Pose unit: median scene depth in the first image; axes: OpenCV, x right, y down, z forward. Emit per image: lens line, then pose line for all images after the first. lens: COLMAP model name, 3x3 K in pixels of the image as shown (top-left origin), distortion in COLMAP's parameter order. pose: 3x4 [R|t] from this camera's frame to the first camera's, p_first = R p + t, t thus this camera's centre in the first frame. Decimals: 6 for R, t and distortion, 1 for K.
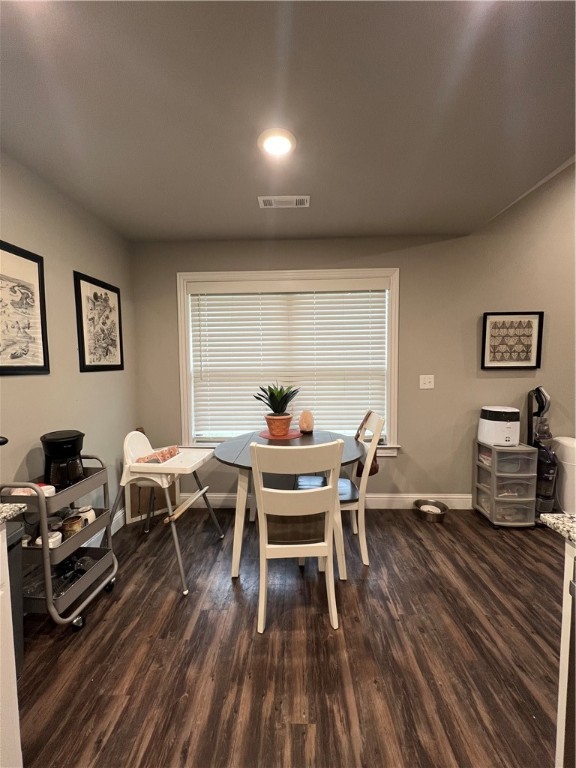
lens RADIAL K [[308.3, 0, 290.0], [0, 308.3, 383.3], [0, 0, 1]] dist [0.002622, -0.000617]
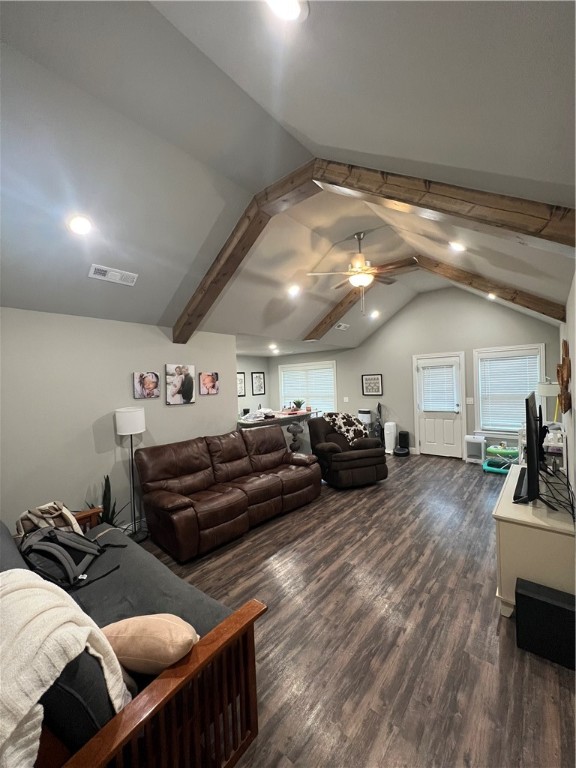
lens RADIAL K [[308.3, 0, 291.9], [0, 308.3, 382.6], [0, 0, 1]] dist [0.002622, -0.000617]
pose [[0.787063, -0.016660, -0.616647, 1.872369], [-0.009903, 0.999165, -0.039634, -0.044824], [0.616793, 0.037301, 0.786241, -1.584098]]
